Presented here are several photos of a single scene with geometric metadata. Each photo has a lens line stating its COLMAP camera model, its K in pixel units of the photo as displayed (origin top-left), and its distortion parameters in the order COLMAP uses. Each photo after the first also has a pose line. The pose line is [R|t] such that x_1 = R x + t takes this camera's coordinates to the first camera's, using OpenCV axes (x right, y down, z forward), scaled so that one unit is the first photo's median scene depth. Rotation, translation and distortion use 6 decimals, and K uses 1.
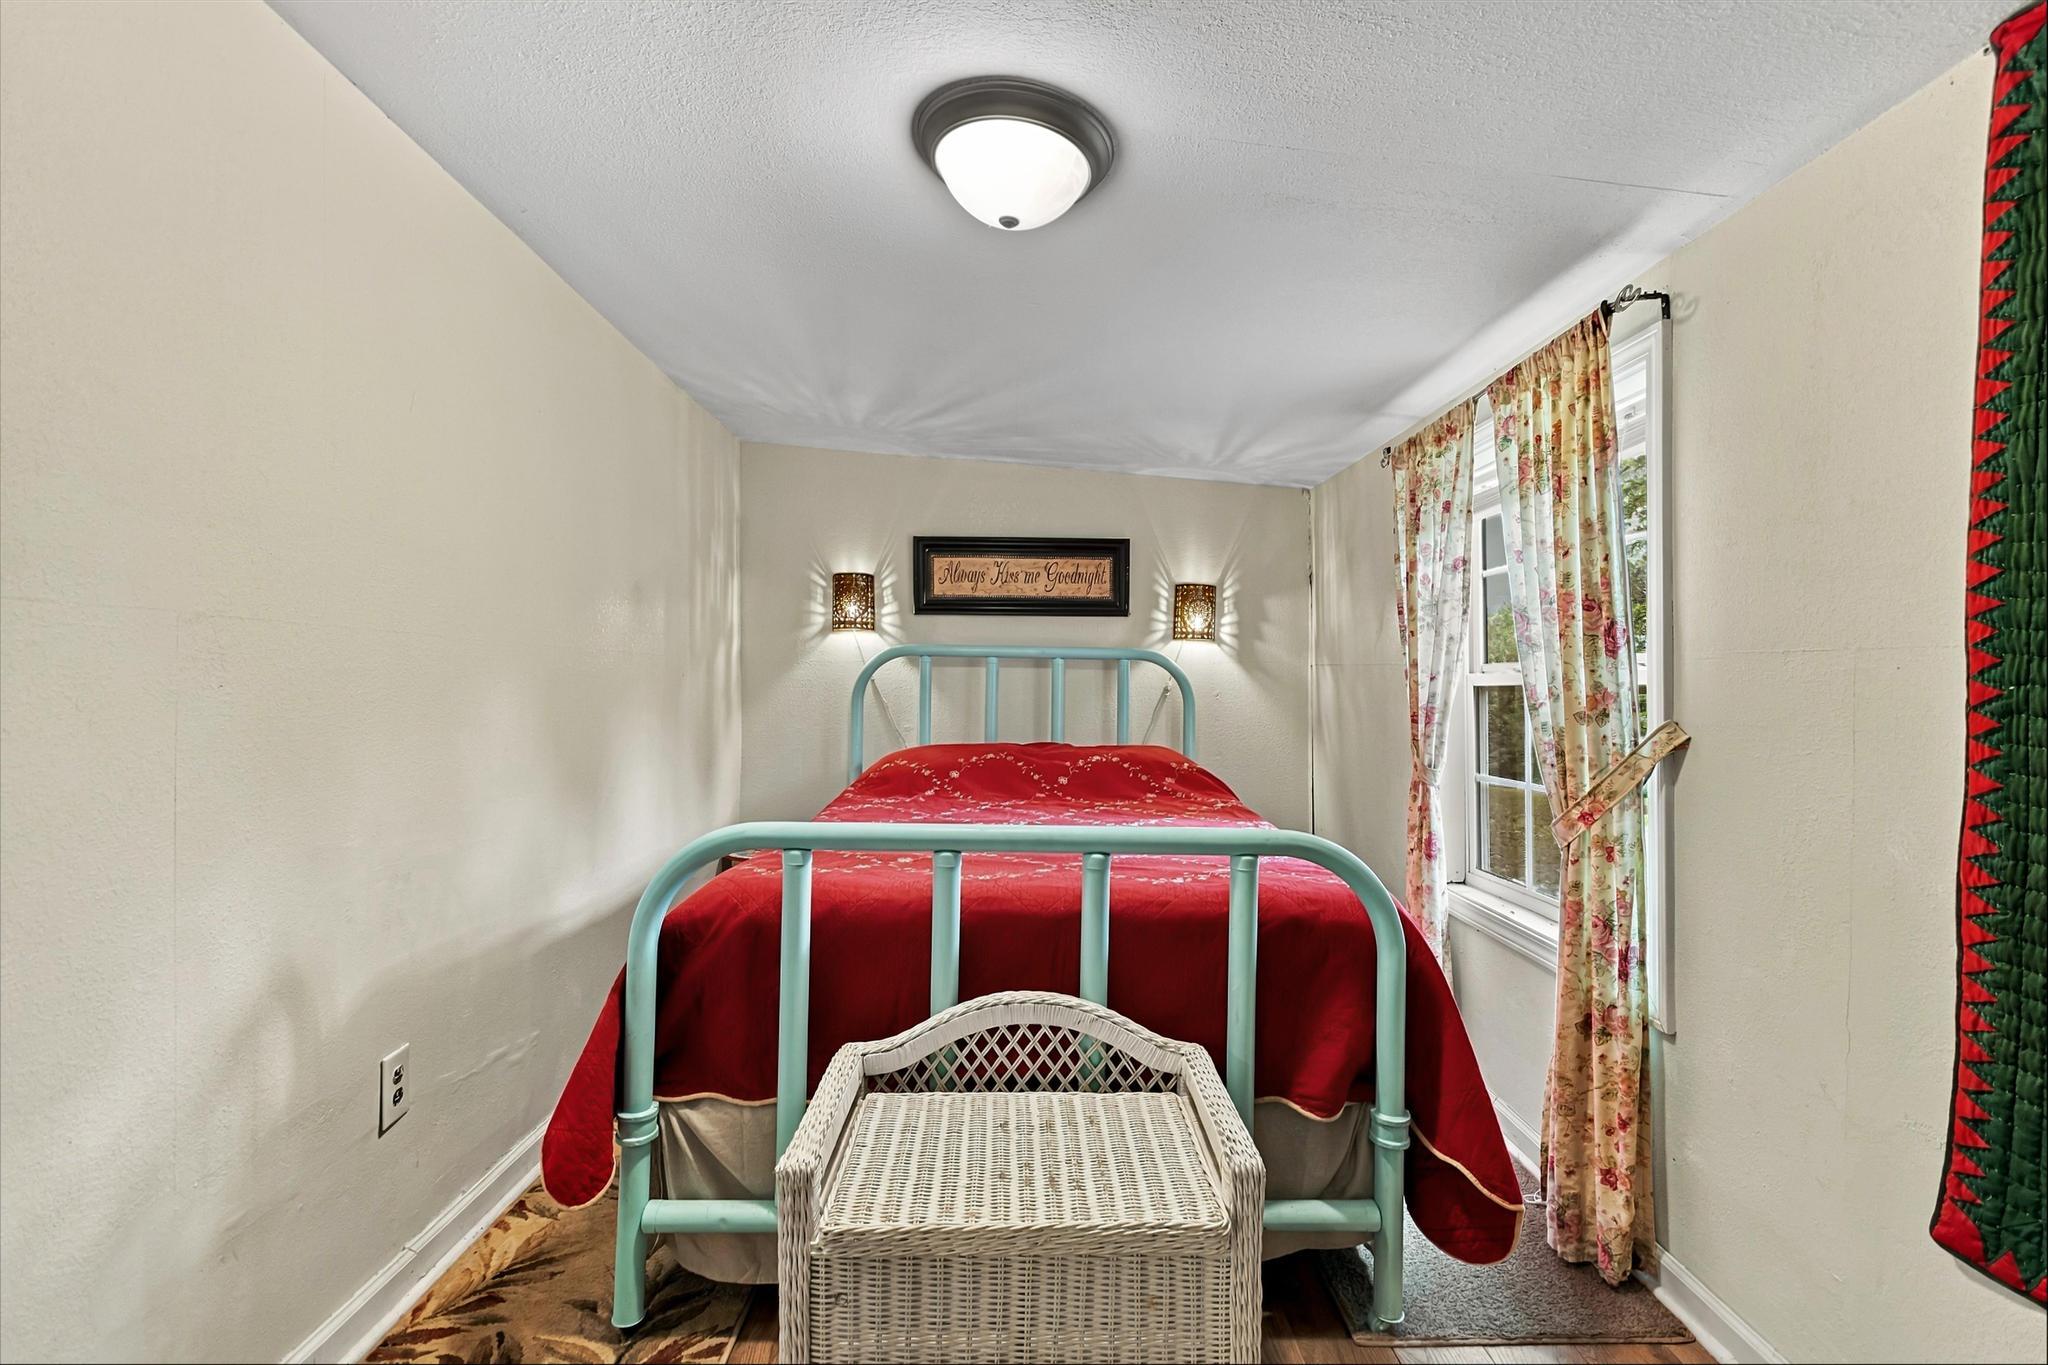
lens RADIAL K [[905.1, 0, 1024.6], [0, 905.1, 687.4], [0, 0, 1]] dist [0.008524, 0.000141]
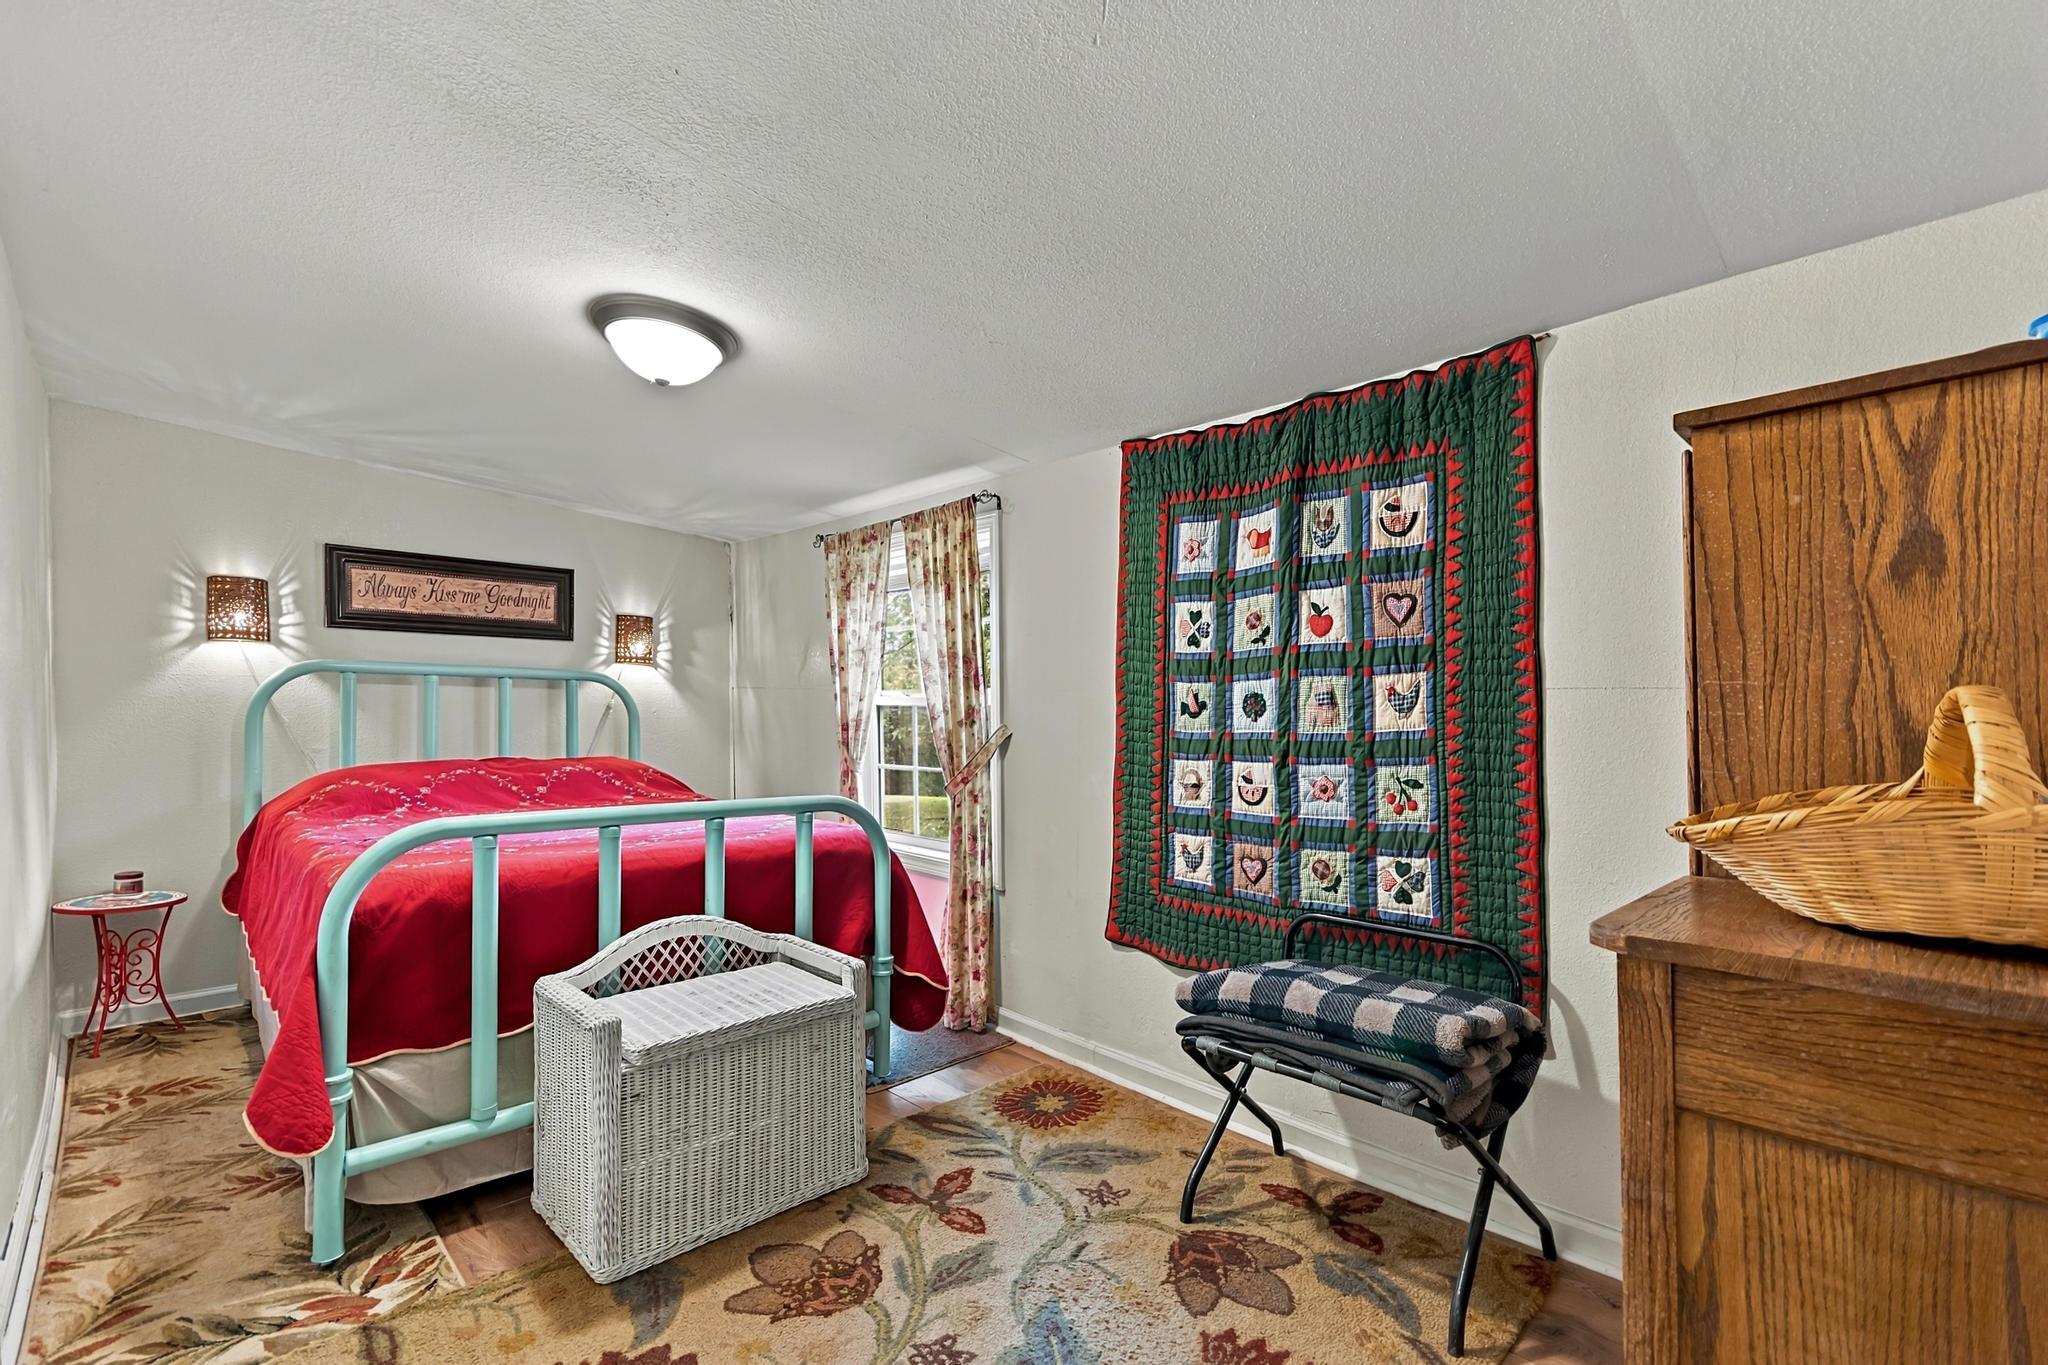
lens RADIAL K [[905.1, 0, 1026.6], [0, 905.1, 691.6], [0, 0, 1]] dist [0.008524, 0.000141]
pose [[0.735546, 0.010333, 0.677396, -0.477853], [-0.001293, 0.999903, -0.013849, -0.004741], [-0.677474, 0.009310, 0.735488, -0.375751]]
